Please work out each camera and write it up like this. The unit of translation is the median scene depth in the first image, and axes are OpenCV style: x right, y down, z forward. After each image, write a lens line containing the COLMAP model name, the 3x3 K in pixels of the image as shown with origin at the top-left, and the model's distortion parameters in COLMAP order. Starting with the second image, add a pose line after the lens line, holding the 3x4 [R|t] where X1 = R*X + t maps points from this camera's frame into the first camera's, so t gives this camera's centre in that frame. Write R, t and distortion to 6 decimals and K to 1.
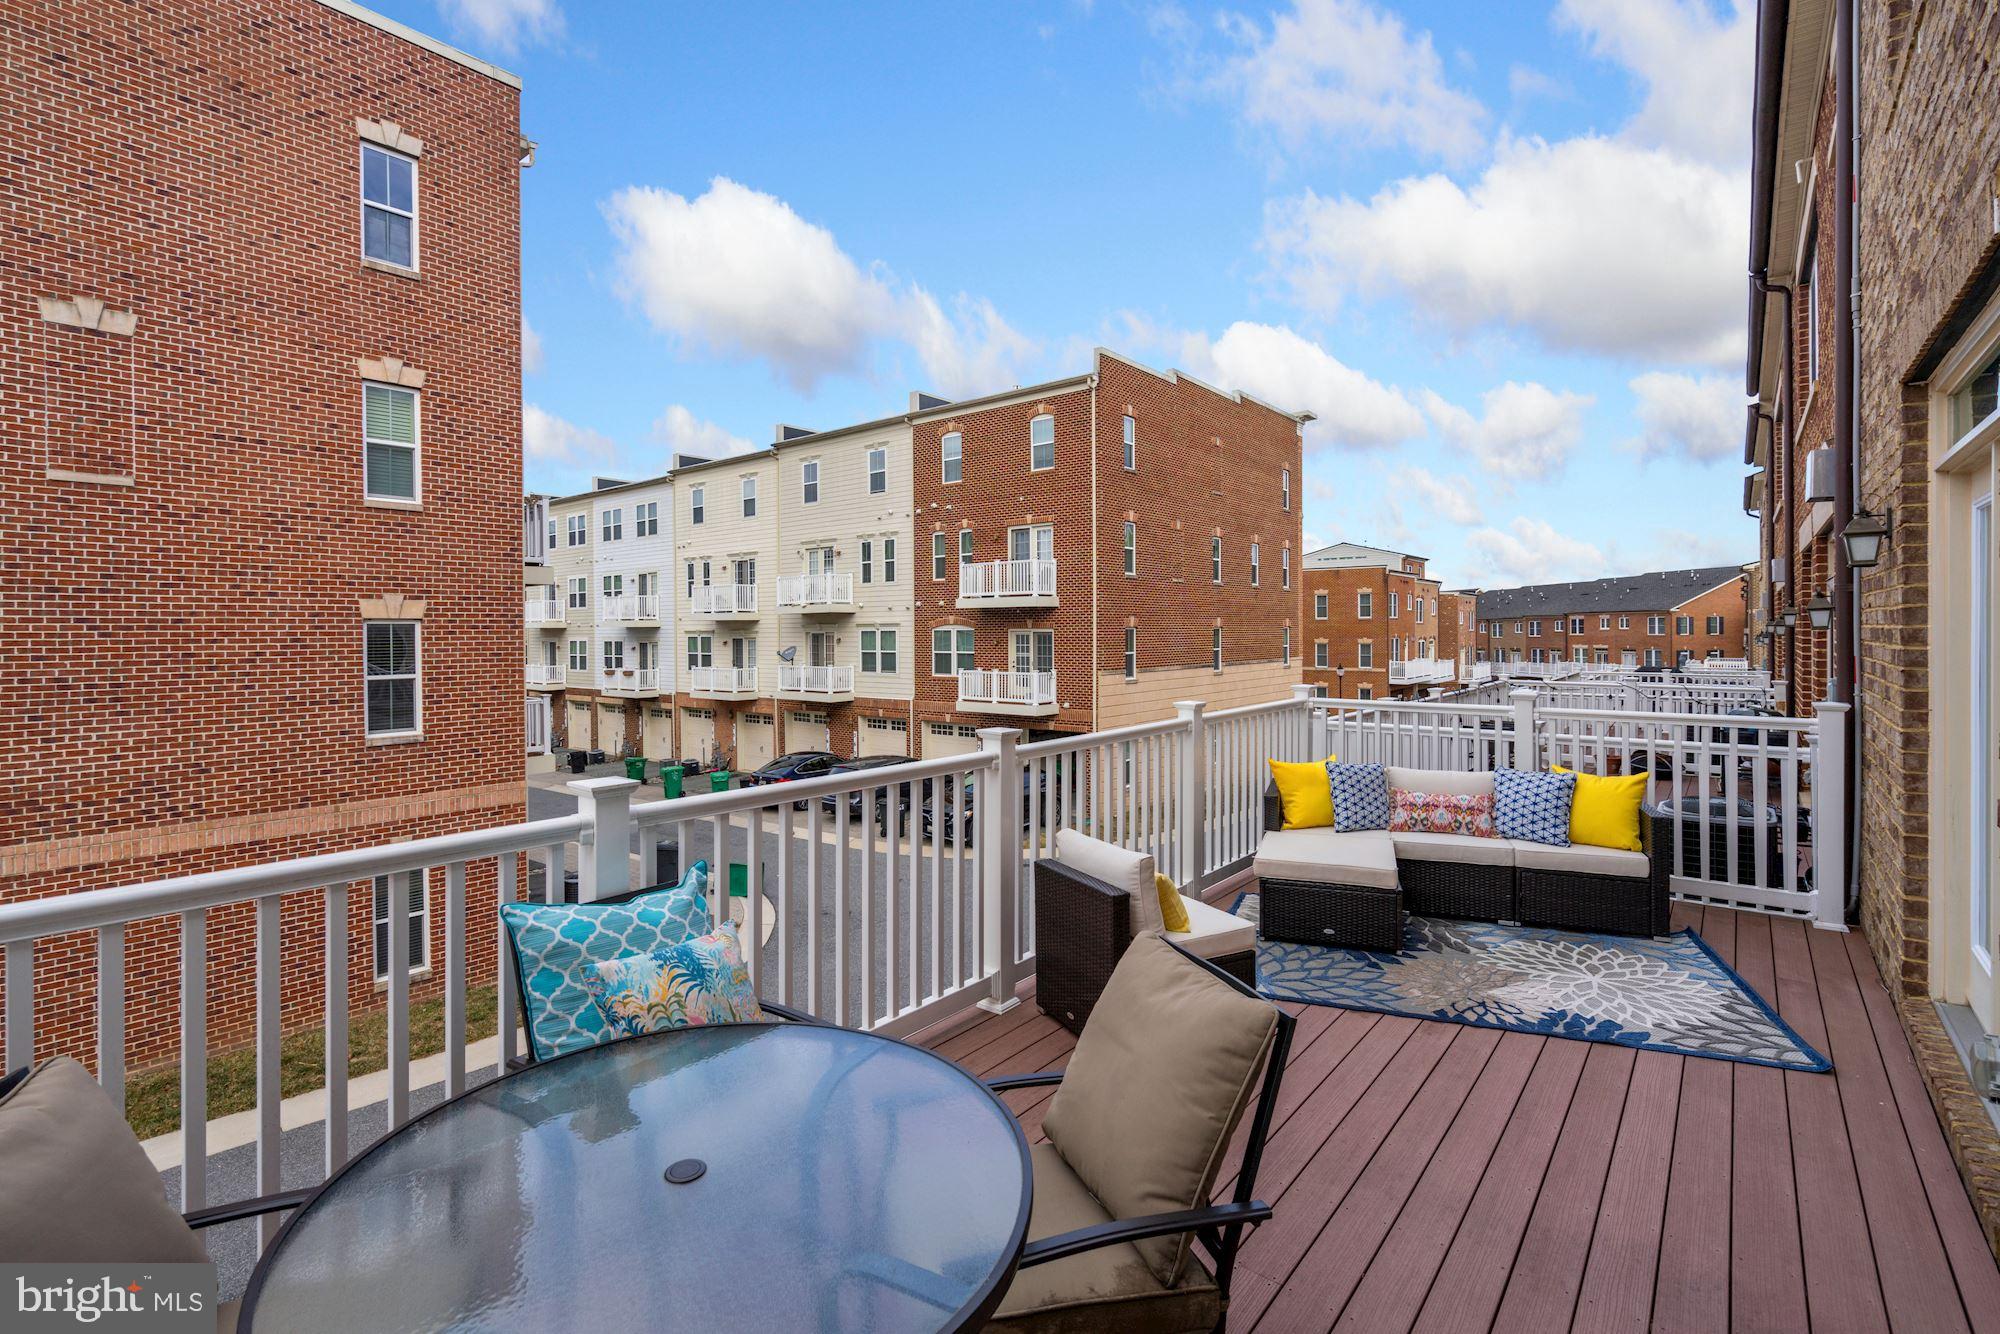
lens RADIAL K [[907.1, 0, 1001.8], [0, 907.1, 647.4], [0, 0, 1]] dist [-0.000793, 0.000111]
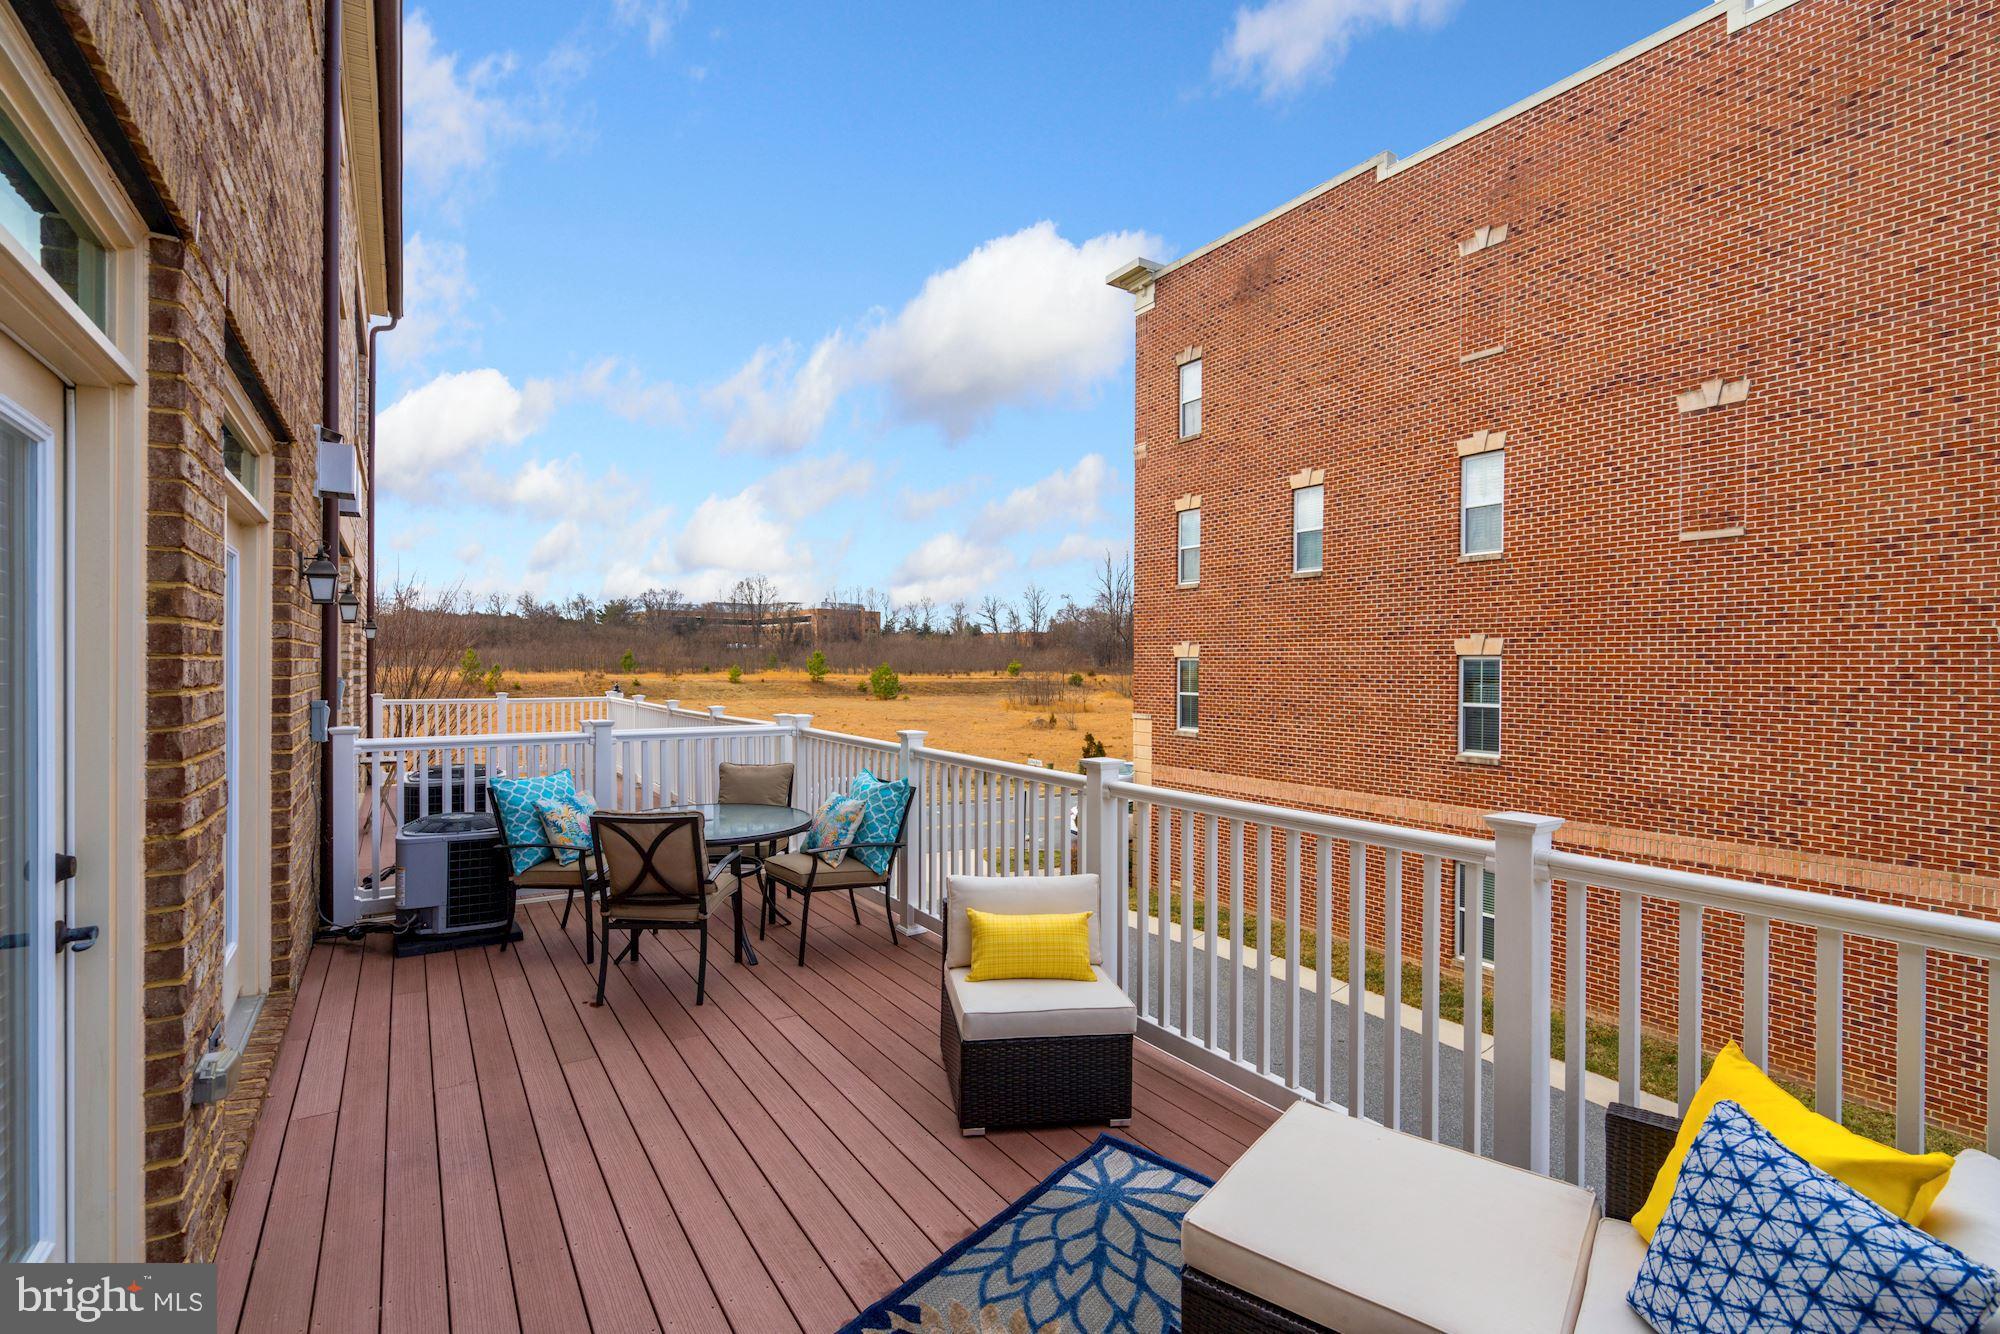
lens RADIAL K [[925.8, 0, 998.7], [0, 925.8, 683.9], [0, 0, 1]] dist [-0.000368, 0.000023]
pose [[-0.305430, 0.021936, -0.951962, 0.393572], [-0.020190, 0.999361, 0.029506, -0.010145], [0.952001, 0.028232, -0.304792, 0.467207]]
